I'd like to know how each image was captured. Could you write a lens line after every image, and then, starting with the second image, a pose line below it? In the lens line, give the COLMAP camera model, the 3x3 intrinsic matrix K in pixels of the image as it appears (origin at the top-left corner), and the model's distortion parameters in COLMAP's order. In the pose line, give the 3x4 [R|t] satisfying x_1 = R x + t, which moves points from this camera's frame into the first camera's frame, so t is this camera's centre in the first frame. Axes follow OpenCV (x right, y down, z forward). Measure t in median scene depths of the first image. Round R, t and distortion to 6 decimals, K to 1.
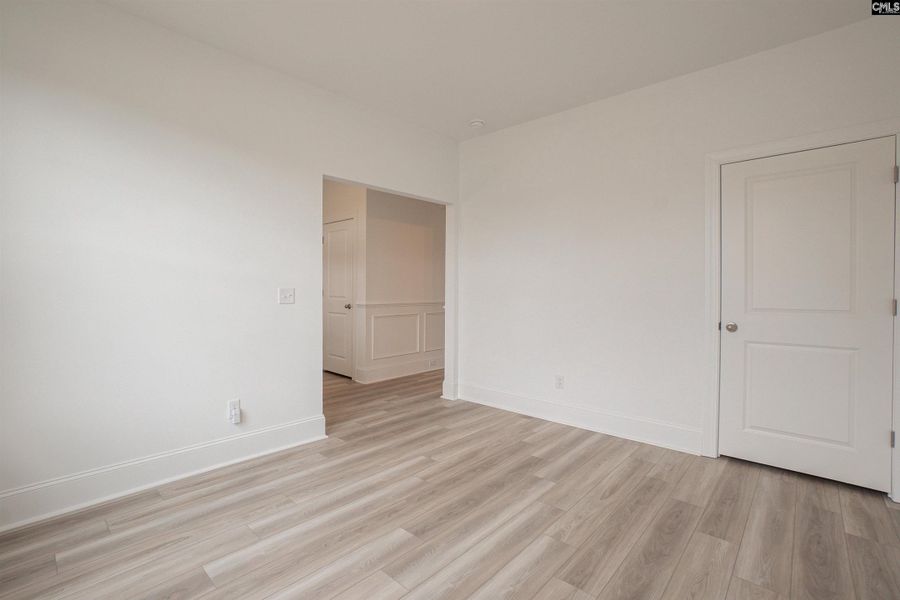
lens RADIAL K [[401.2, 0, 442.7], [0, 401.2, 293.8], [0, 0, 1]] dist [-0.064133, 0.018403]
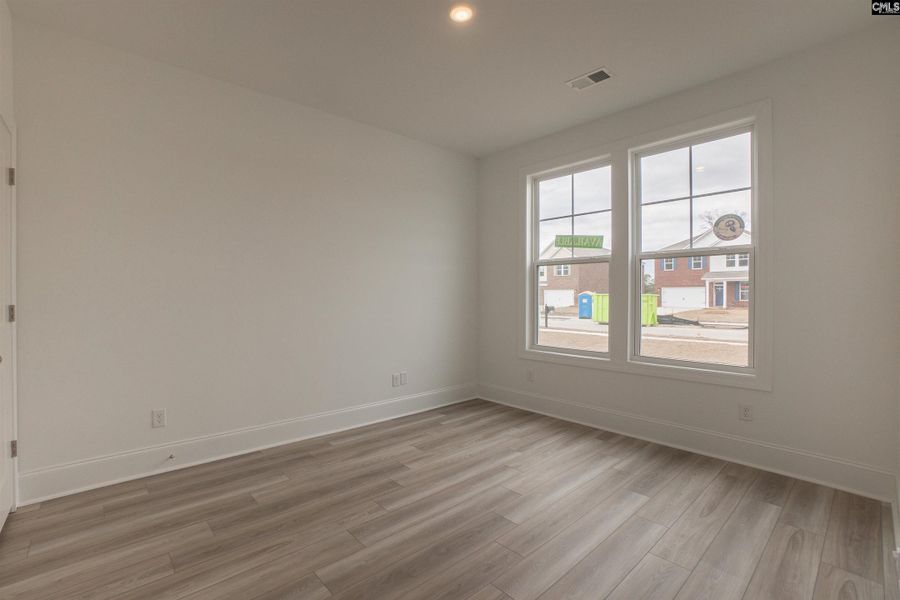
lens RADIAL K [[401.2, 0, 442.7], [0, 401.2, 293.8], [0, 0, 1]] dist [-0.064133, 0.018403]
pose [[-0.995297, -0.005544, 0.096714, -0.005527], [-0.004374, 0.999915, 0.012312, -0.035587], [-0.096774, 0.011831, -0.995236, 2.080857]]
